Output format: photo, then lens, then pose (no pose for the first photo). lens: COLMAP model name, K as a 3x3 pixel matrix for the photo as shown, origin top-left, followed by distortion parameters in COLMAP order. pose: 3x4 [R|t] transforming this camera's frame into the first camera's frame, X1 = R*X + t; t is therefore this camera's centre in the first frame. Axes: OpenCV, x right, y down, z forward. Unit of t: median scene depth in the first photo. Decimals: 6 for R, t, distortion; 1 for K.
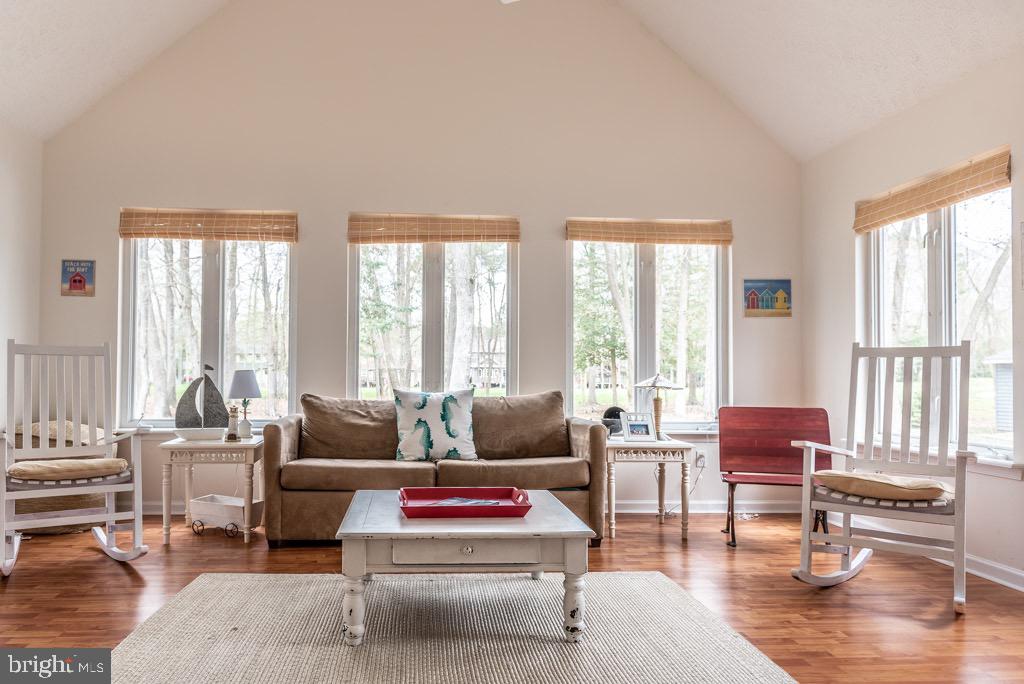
lens RADIAL K [[744.3, 0, 461.3], [0, 744.3, 353.0], [0, 0, 1]] dist [0.002229, -0.001565]
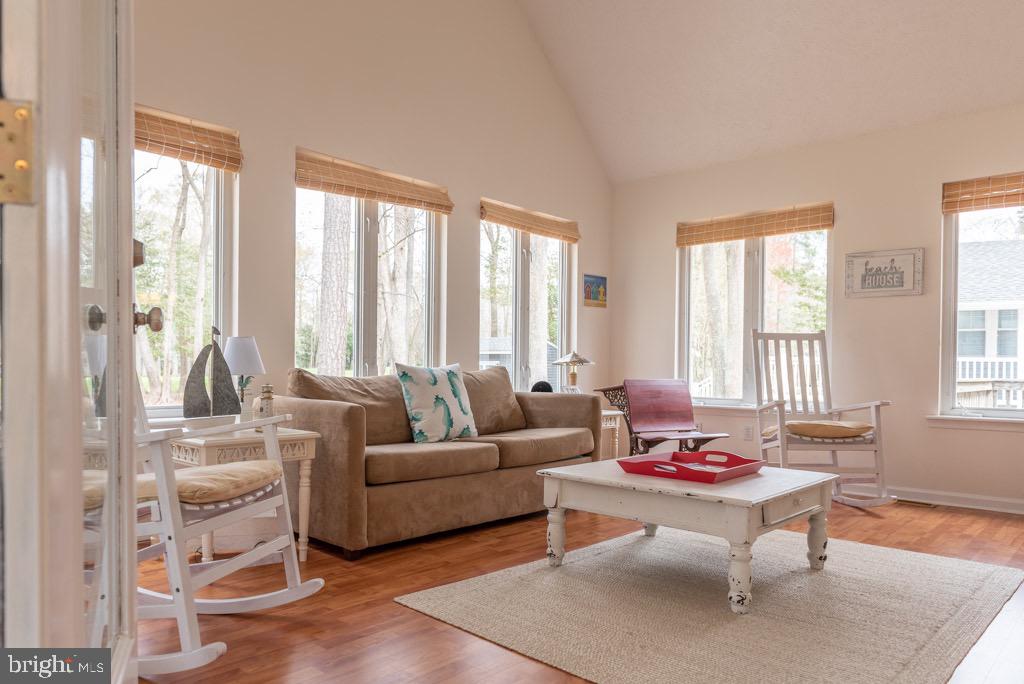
lens RADIAL K [[719.2, 0, 476.7], [0, 719.2, 365.5], [0, 0, 1]] dist [0.000283, 0.000928]
pose [[0.731298, 0.003184, 0.682051, -0.617868], [-0.024298, 0.999476, 0.021386, 0.031339], [-0.681626, -0.032212, 0.730992, 0.324451]]
